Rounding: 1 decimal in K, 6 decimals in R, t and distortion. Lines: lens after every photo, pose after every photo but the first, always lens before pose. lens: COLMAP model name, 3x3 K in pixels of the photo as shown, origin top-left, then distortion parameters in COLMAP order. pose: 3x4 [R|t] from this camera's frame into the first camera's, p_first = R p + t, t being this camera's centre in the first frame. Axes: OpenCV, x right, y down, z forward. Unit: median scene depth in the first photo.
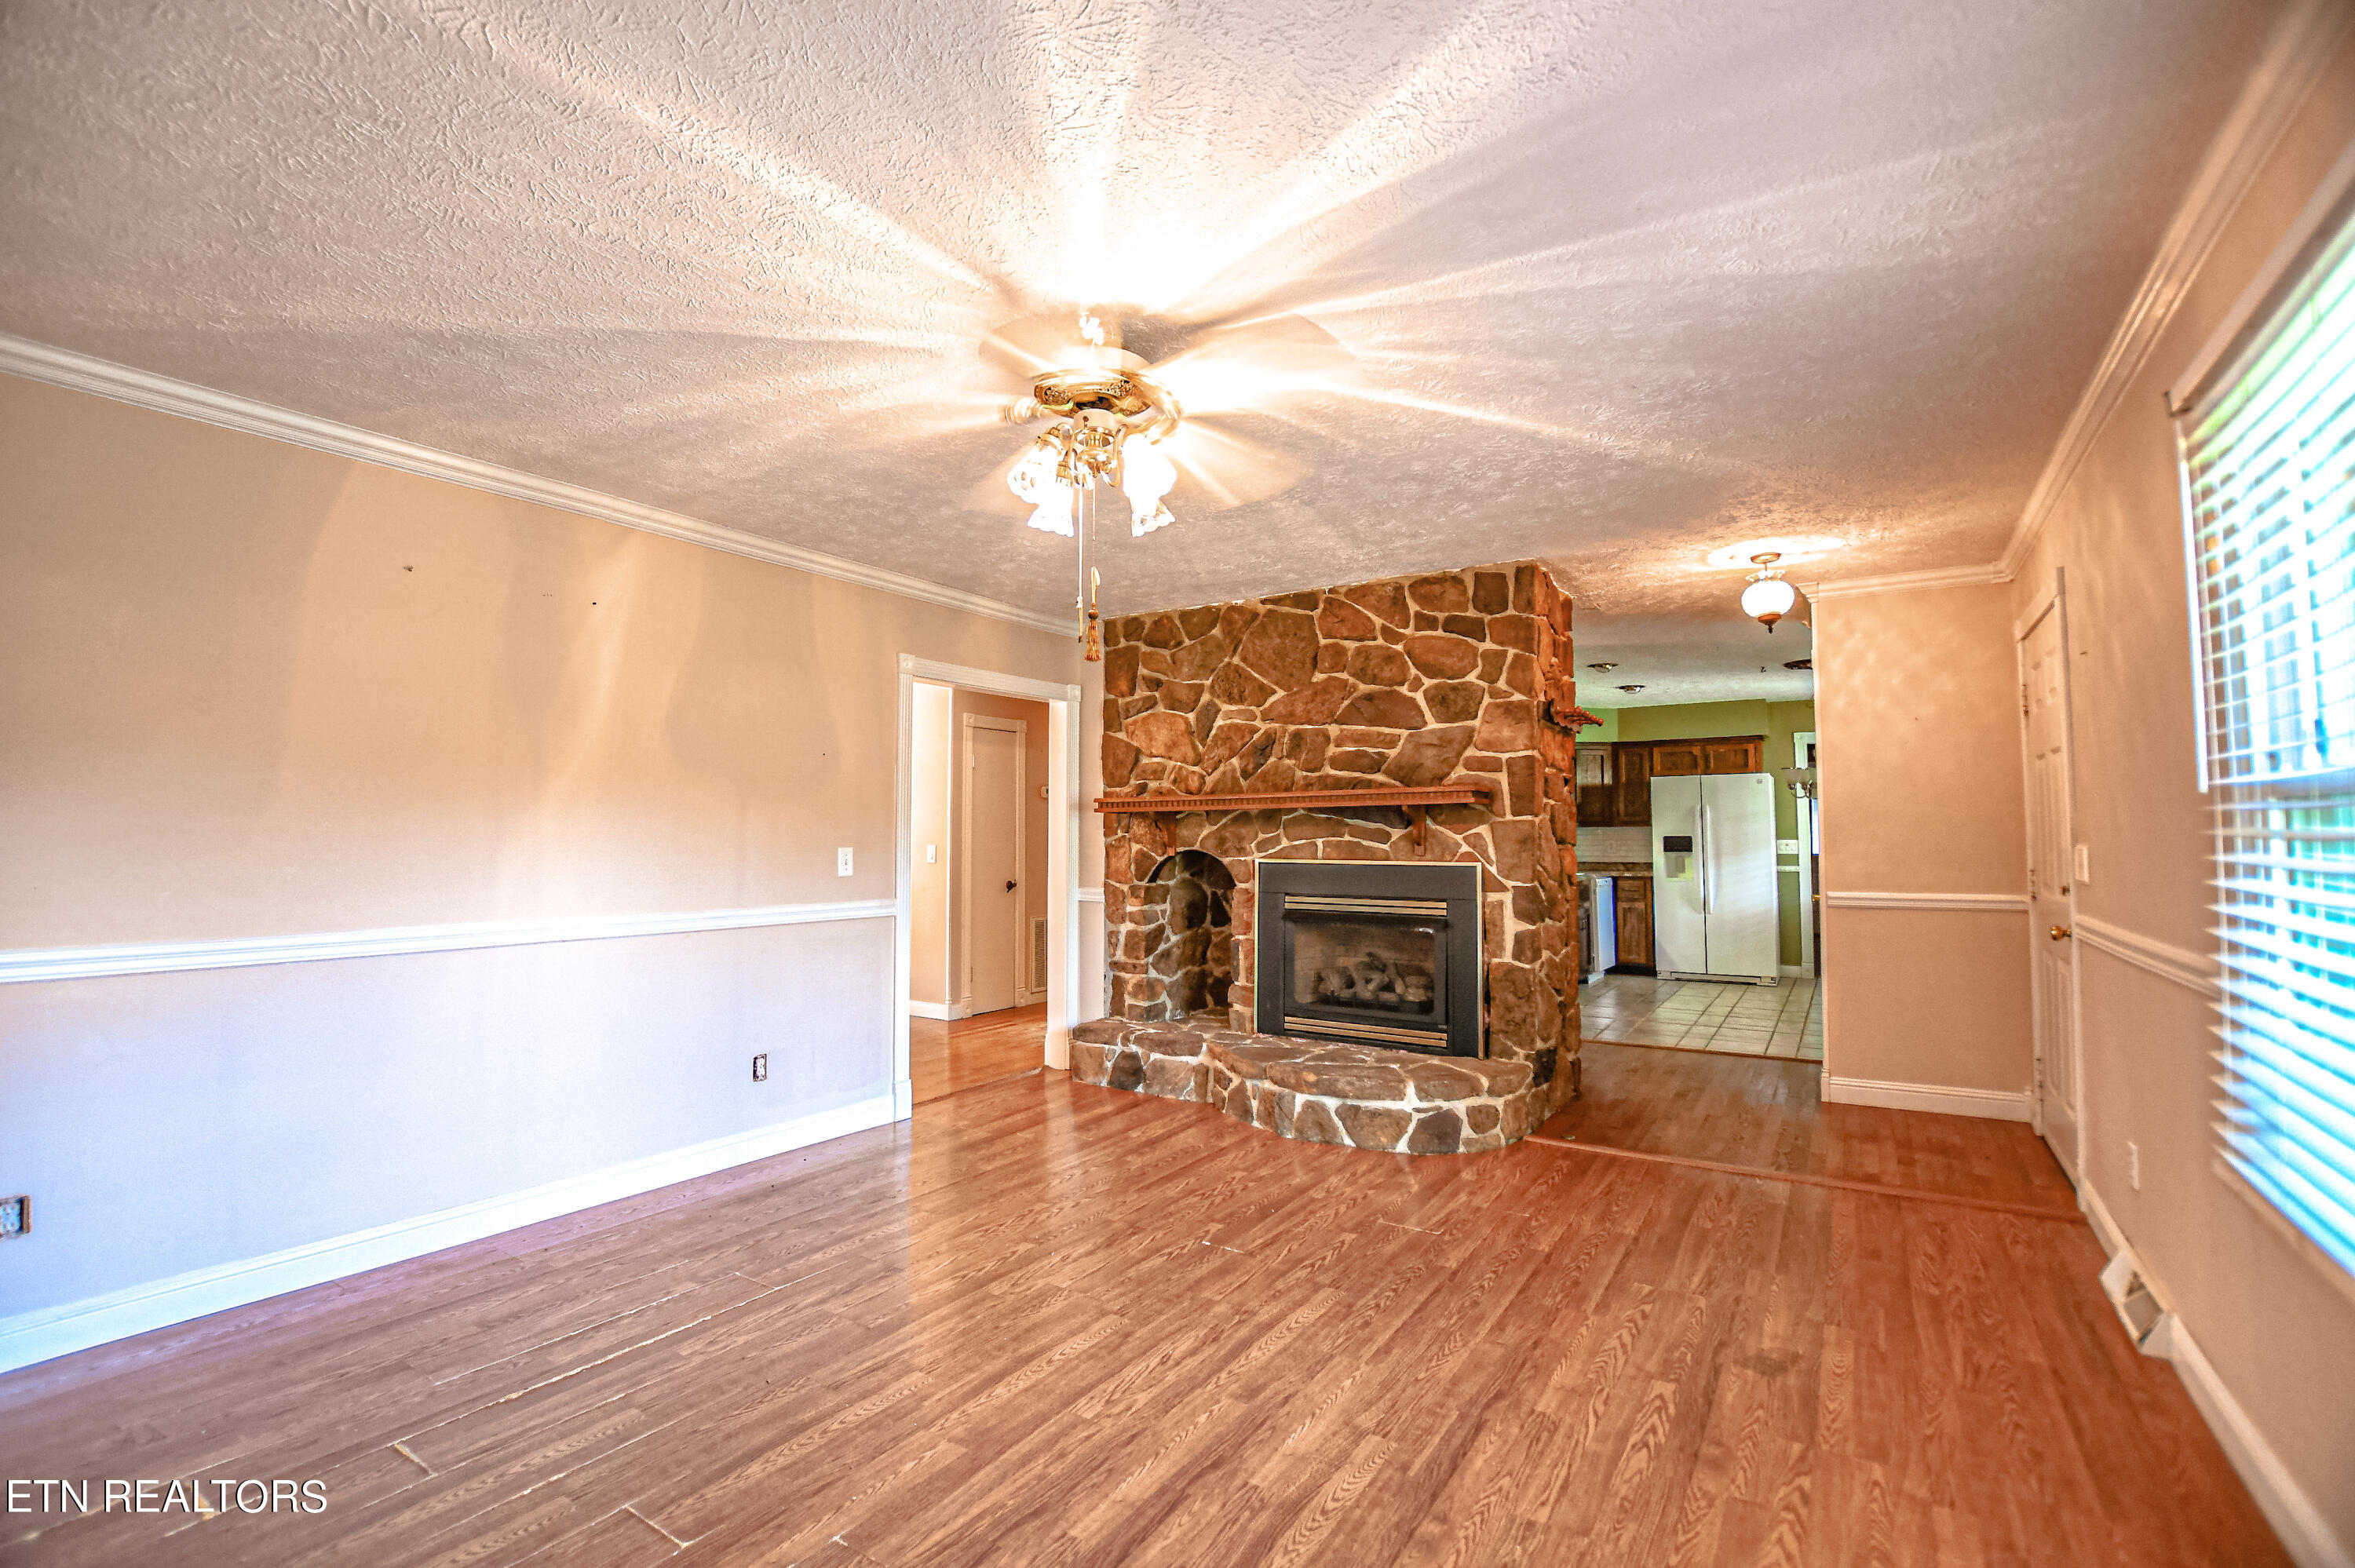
lens RADIAL K [[1037.9, 0, 1160.9], [0, 1037.9, 781.3], [0, 0, 1]] dist [-0.035344, 0.003812]
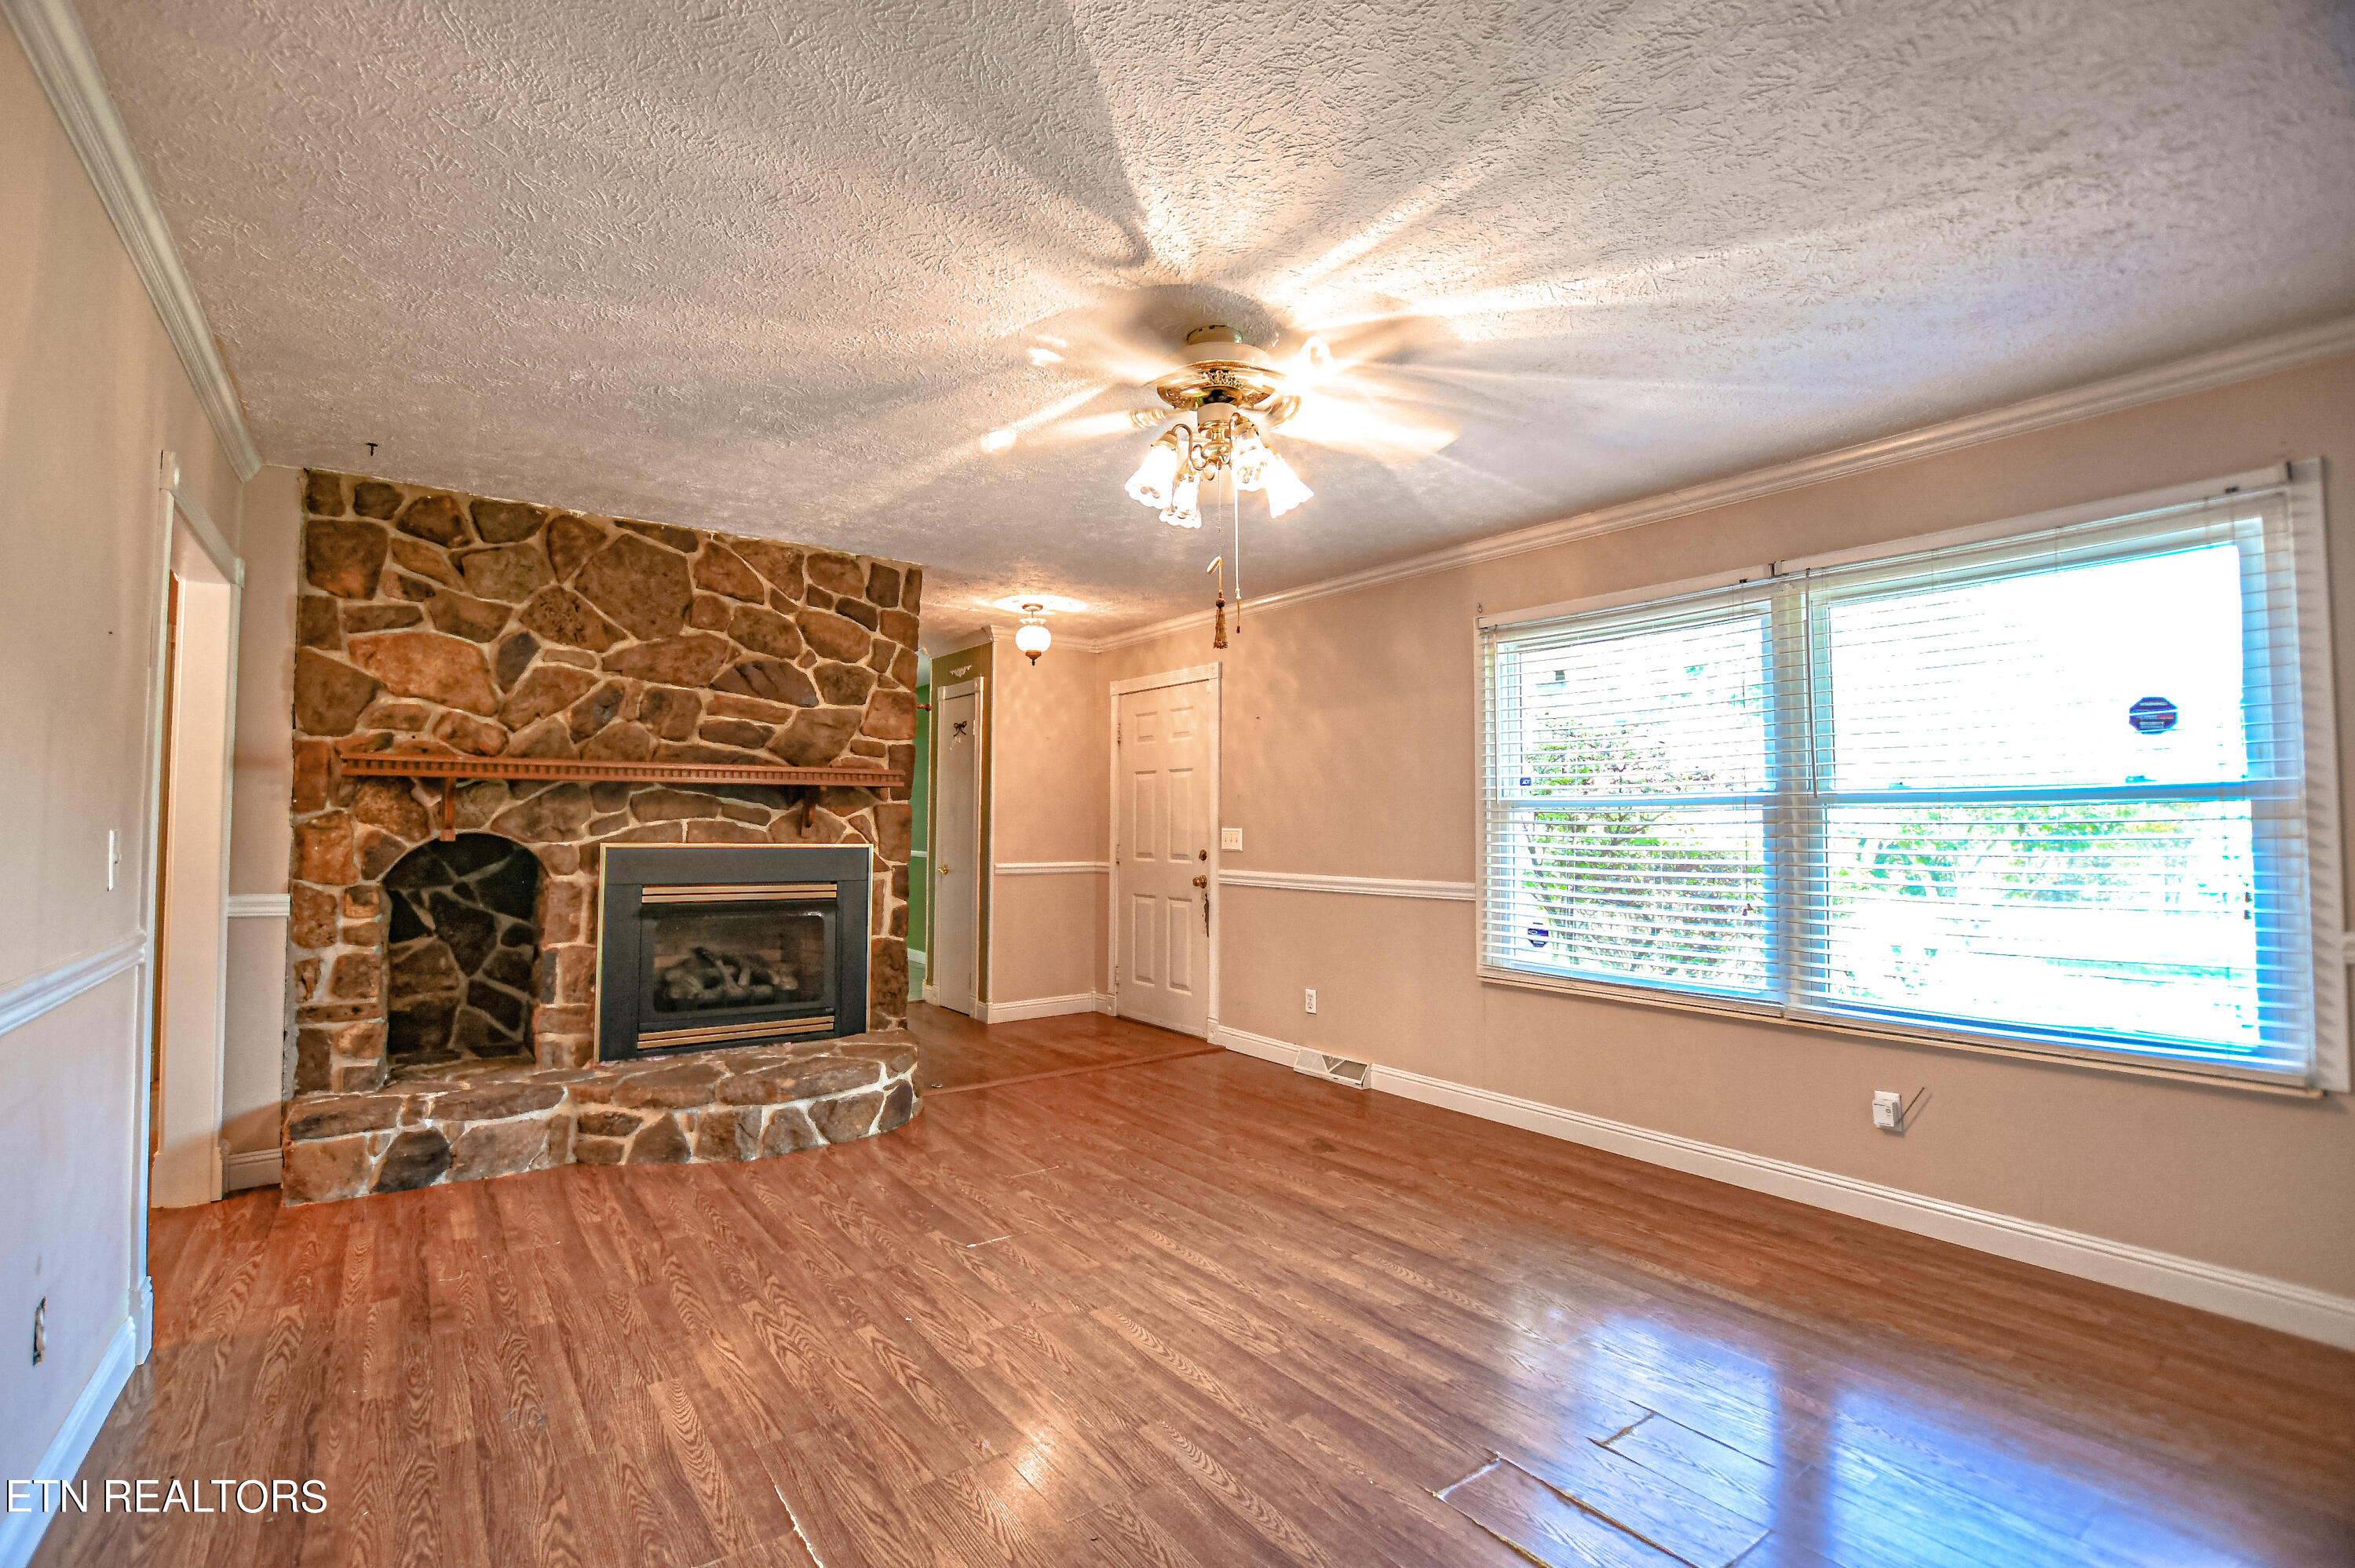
lens RADIAL K [[1037.9, 0, 1160.9], [0, 1037.9, 781.3], [0, 0, 1]] dist [-0.035344, 0.003812]
pose [[0.344379, 0.042145, 0.937884, -0.529564], [-0.057937, 0.998042, -0.023575, 0.021989], [-0.937041, -0.046220, 0.346146, 0.347887]]
